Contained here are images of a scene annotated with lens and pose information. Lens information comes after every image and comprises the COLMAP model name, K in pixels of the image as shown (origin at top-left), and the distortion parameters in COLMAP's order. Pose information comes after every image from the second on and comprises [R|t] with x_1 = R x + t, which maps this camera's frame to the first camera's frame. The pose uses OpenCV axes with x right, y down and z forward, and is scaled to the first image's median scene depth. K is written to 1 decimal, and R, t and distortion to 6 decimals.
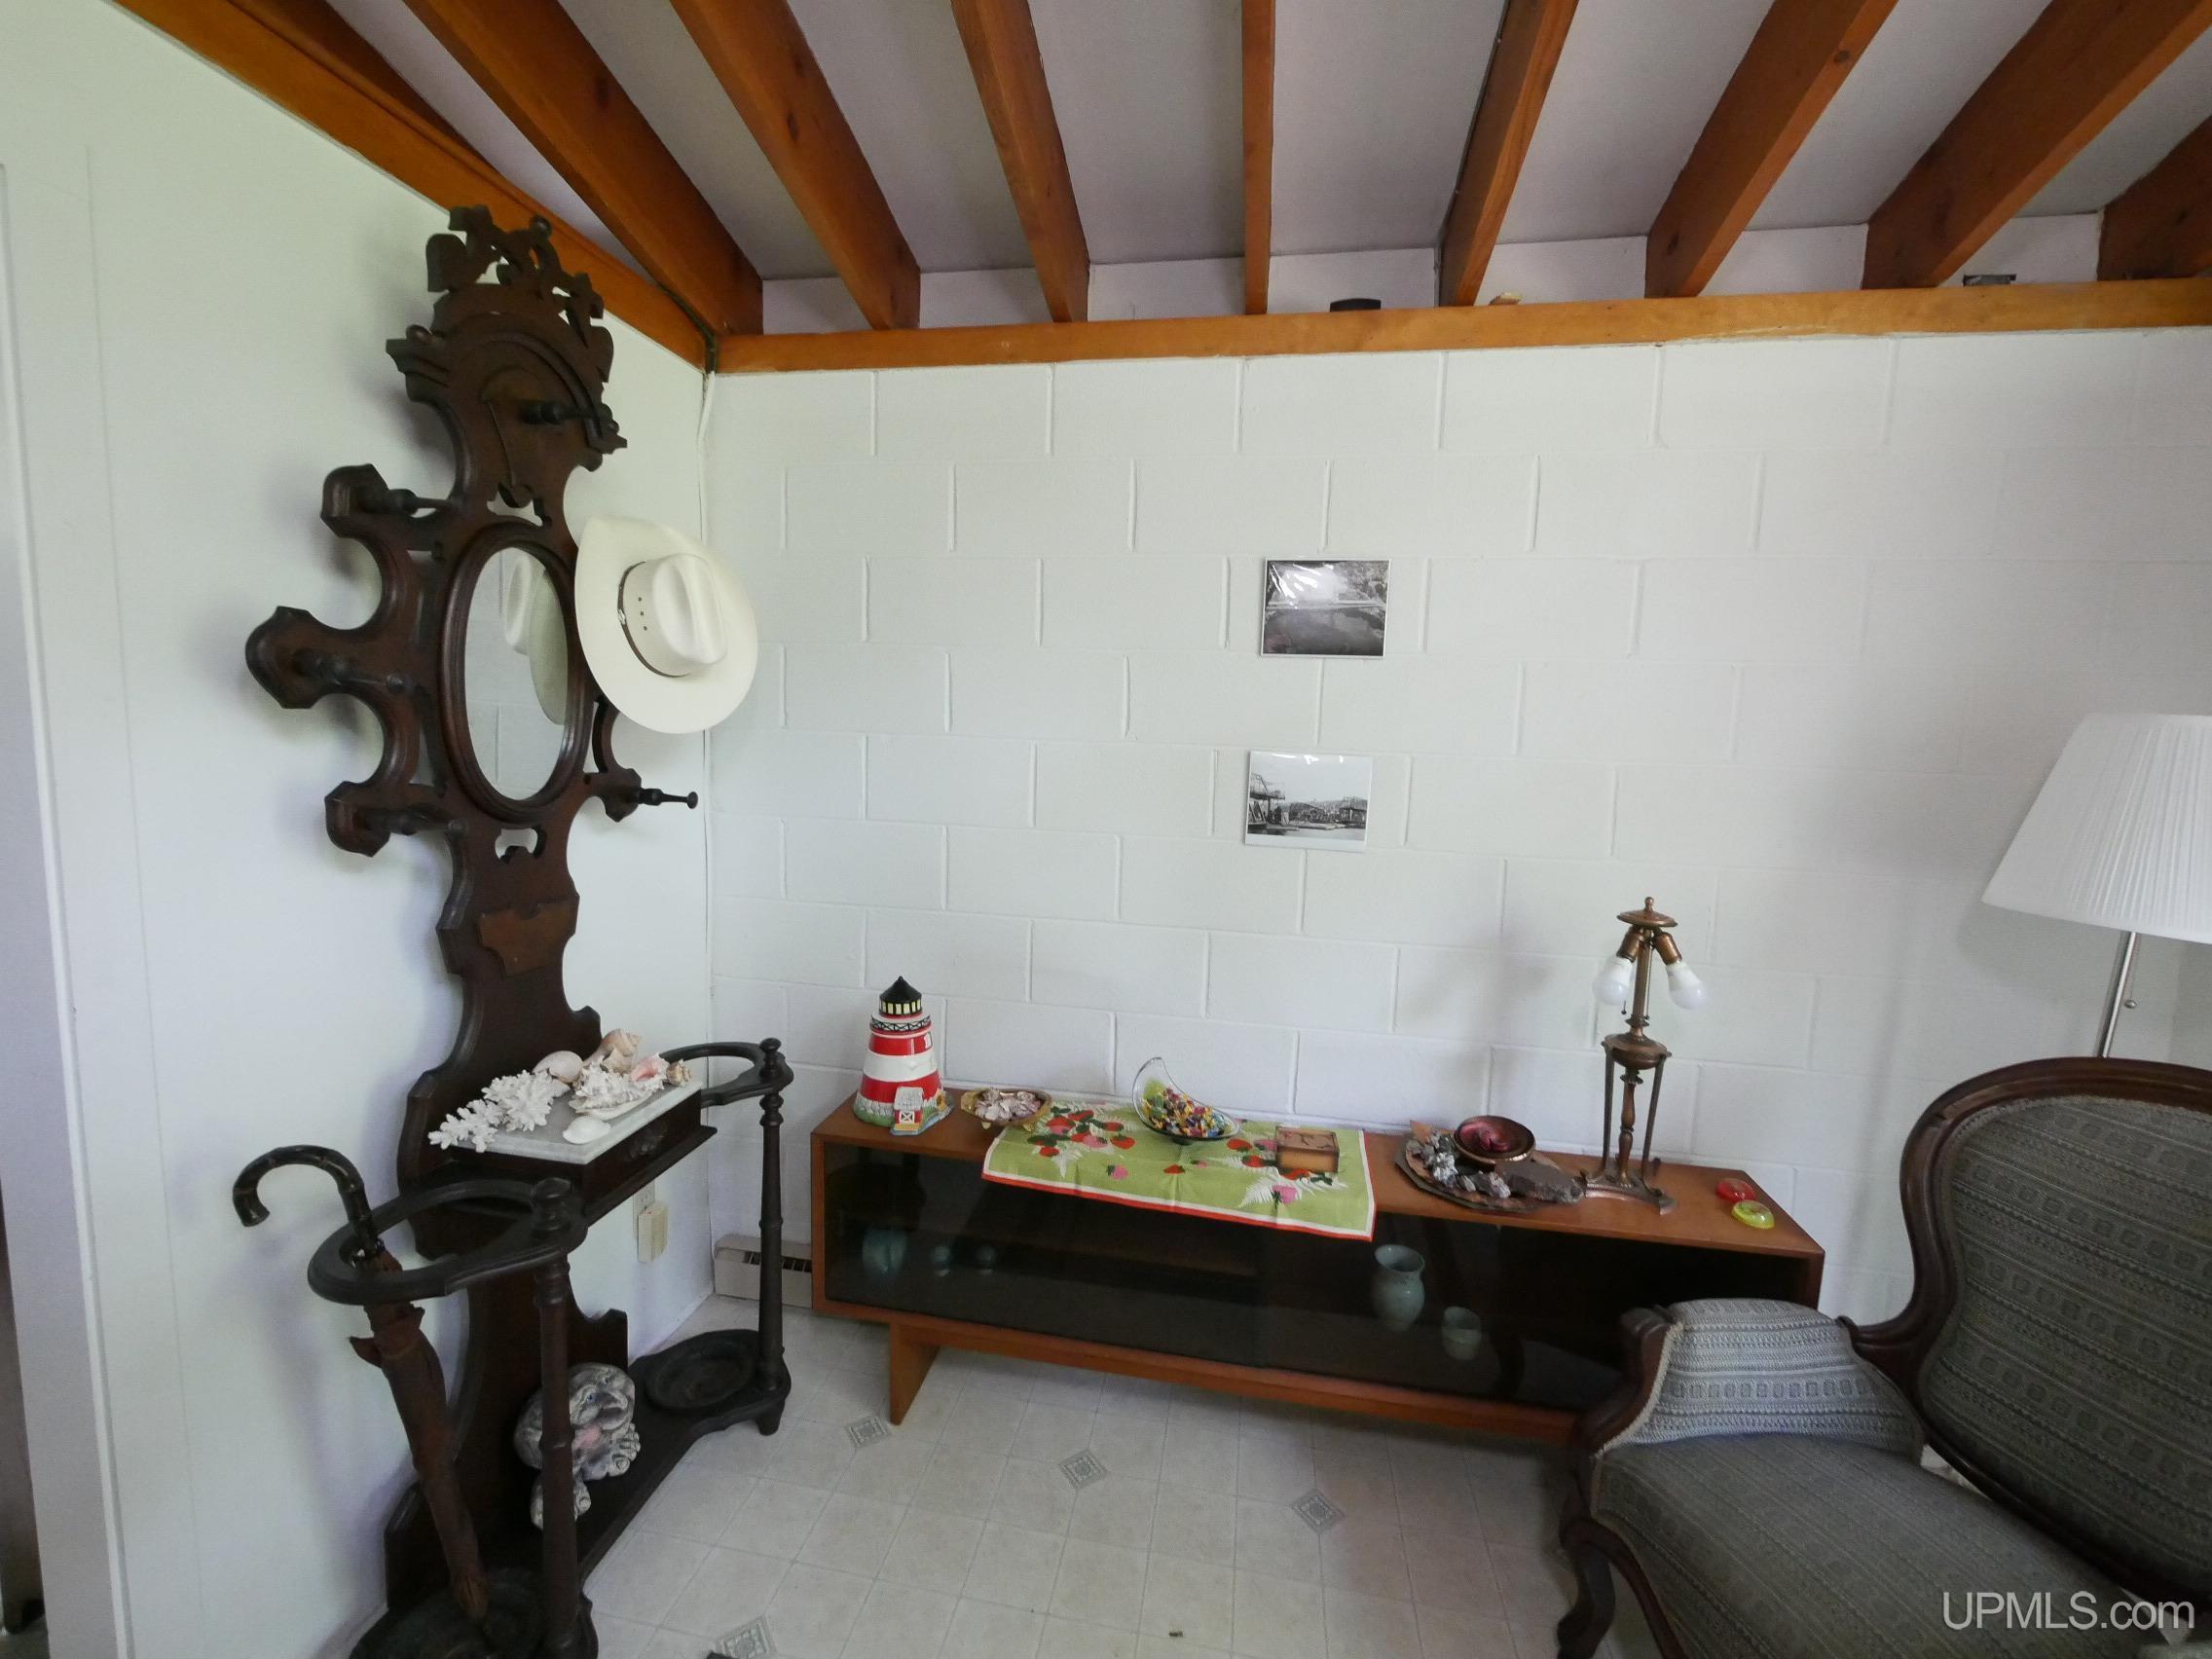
lens RADIAL K [[919.8, 0, 1102.1], [0, 919.8, 829.7], [0, 0, 1]] dist [-0.007103, 0.000813]
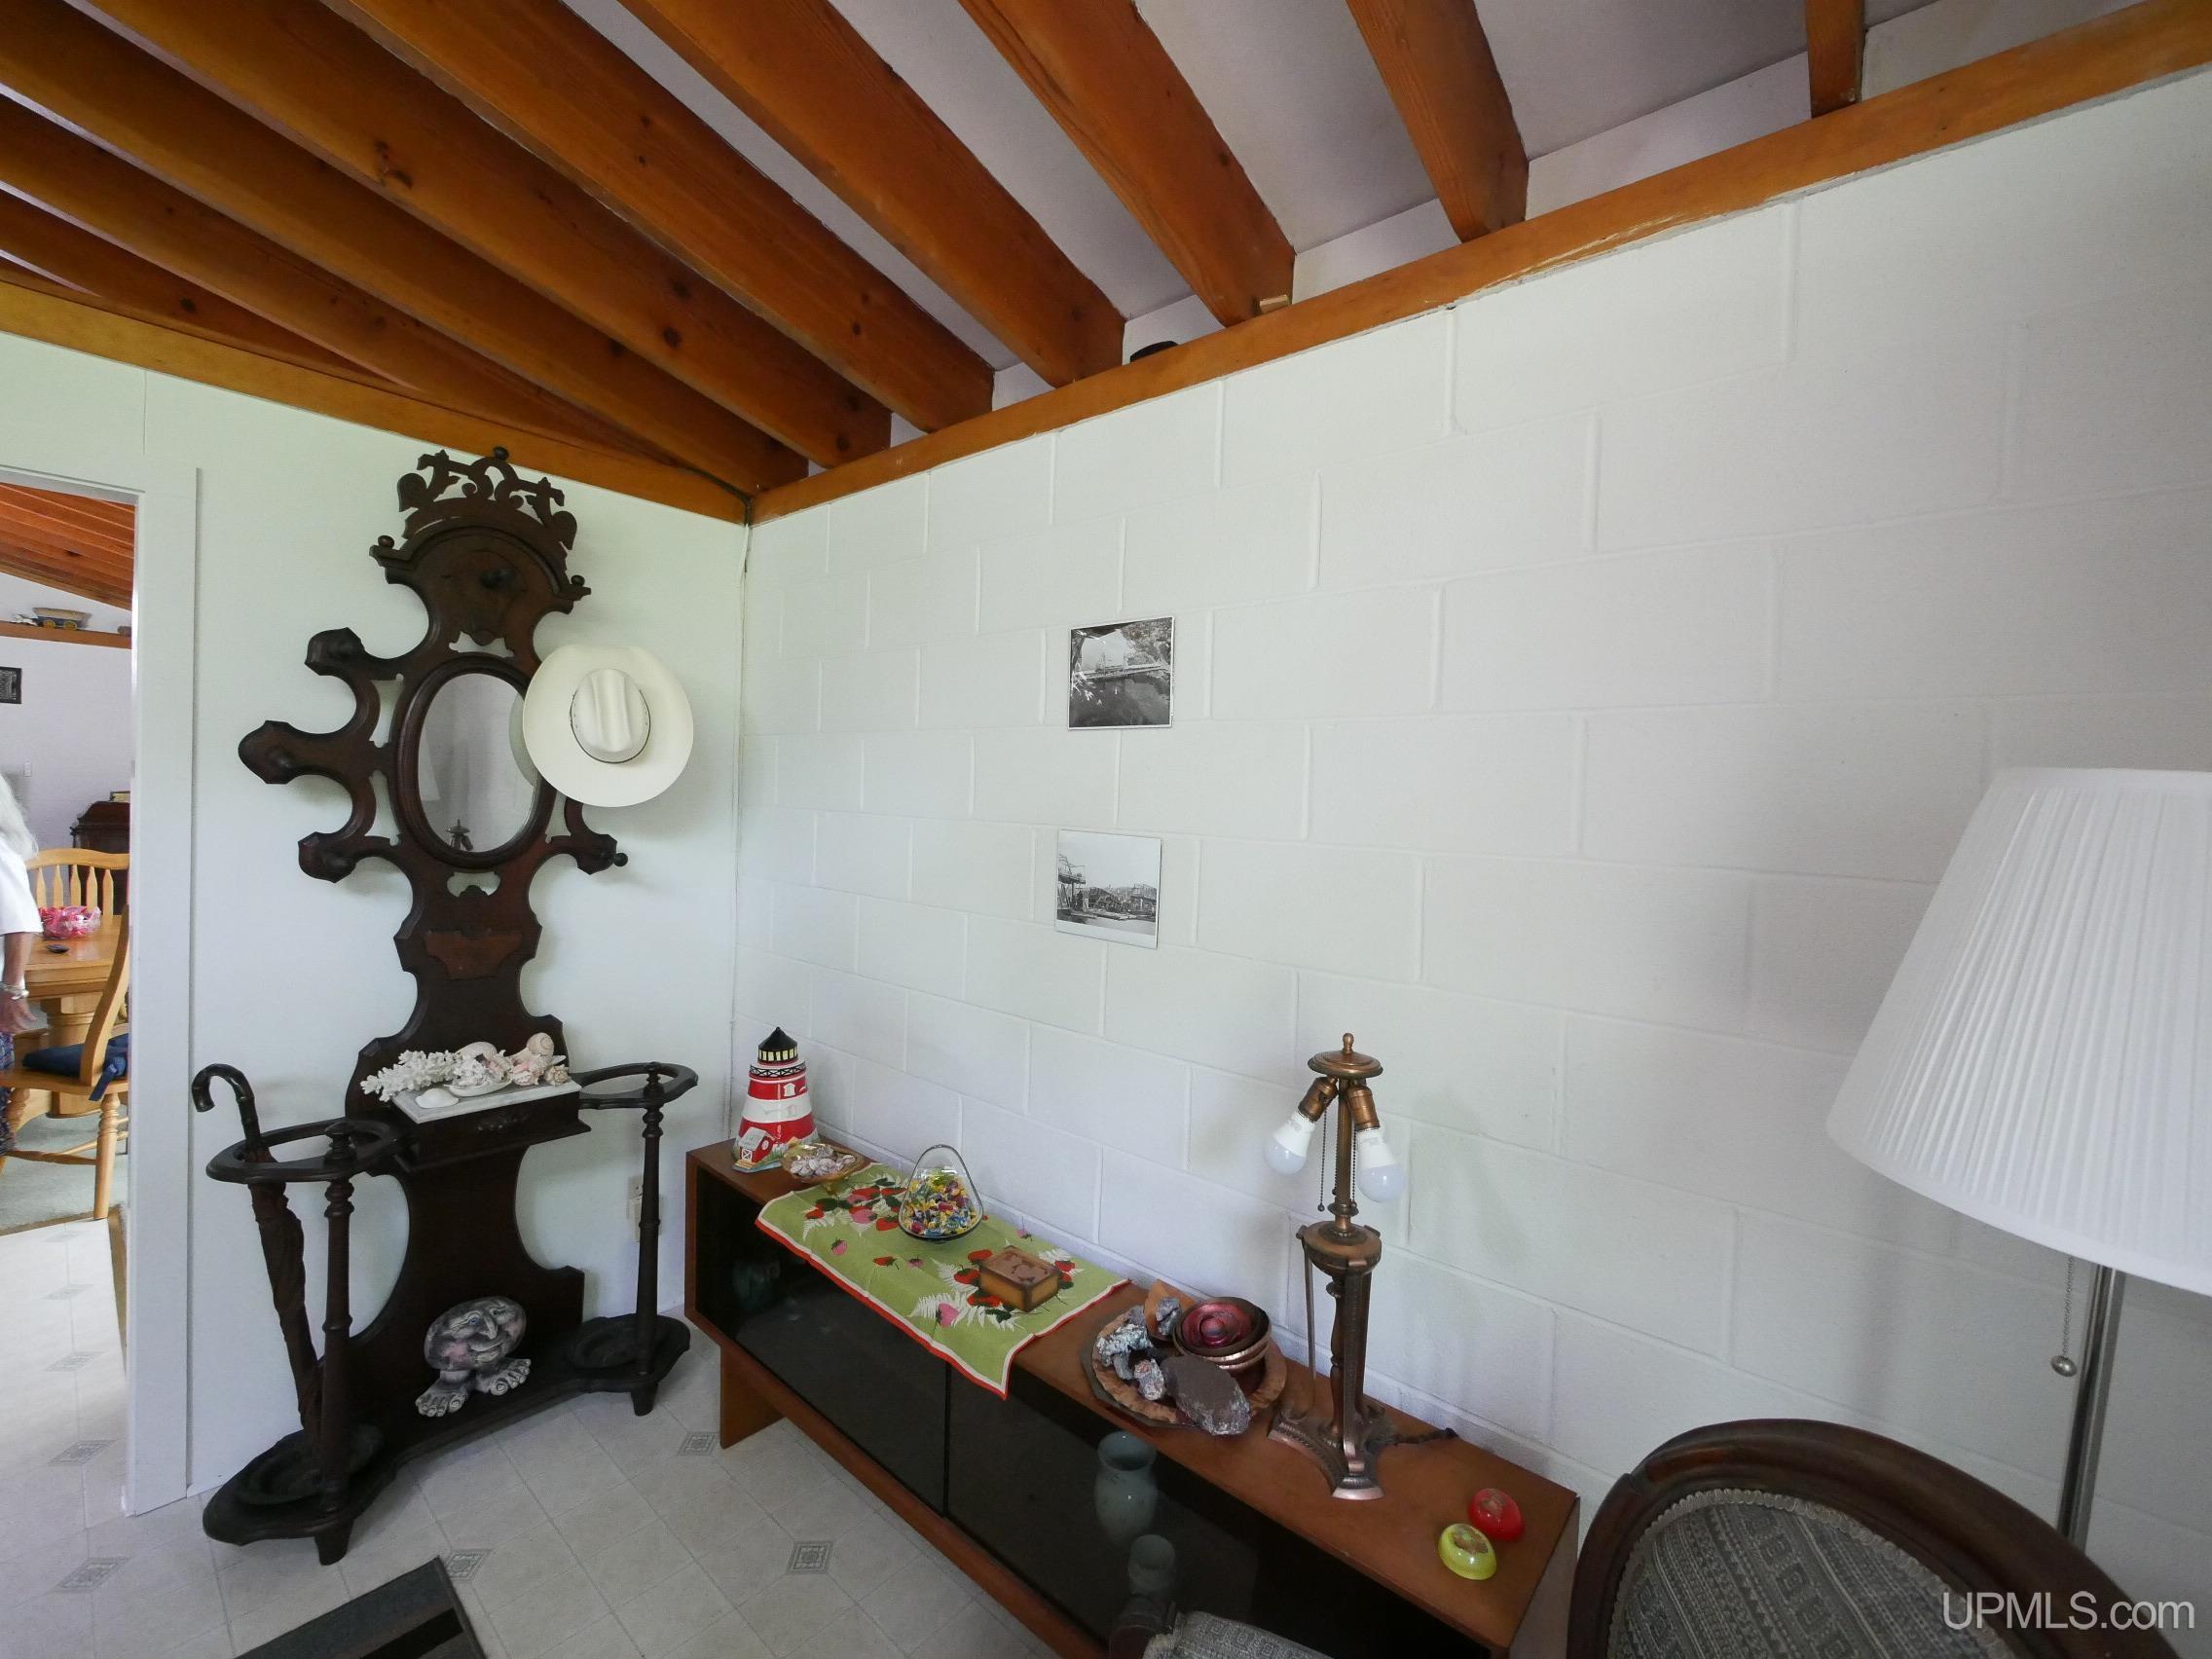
lens RADIAL K [[919.8, 0, 1104.7], [0, 919.8, 827.4], [0, 0, 1]] dist [-0.007103, 0.000813]
pose [[0.861258, 0.015427, -0.507933, 0.732844], [-0.067974, 0.994054, -0.085066, -0.013094], [0.503601, 0.107790, 0.857186, 0.239215]]
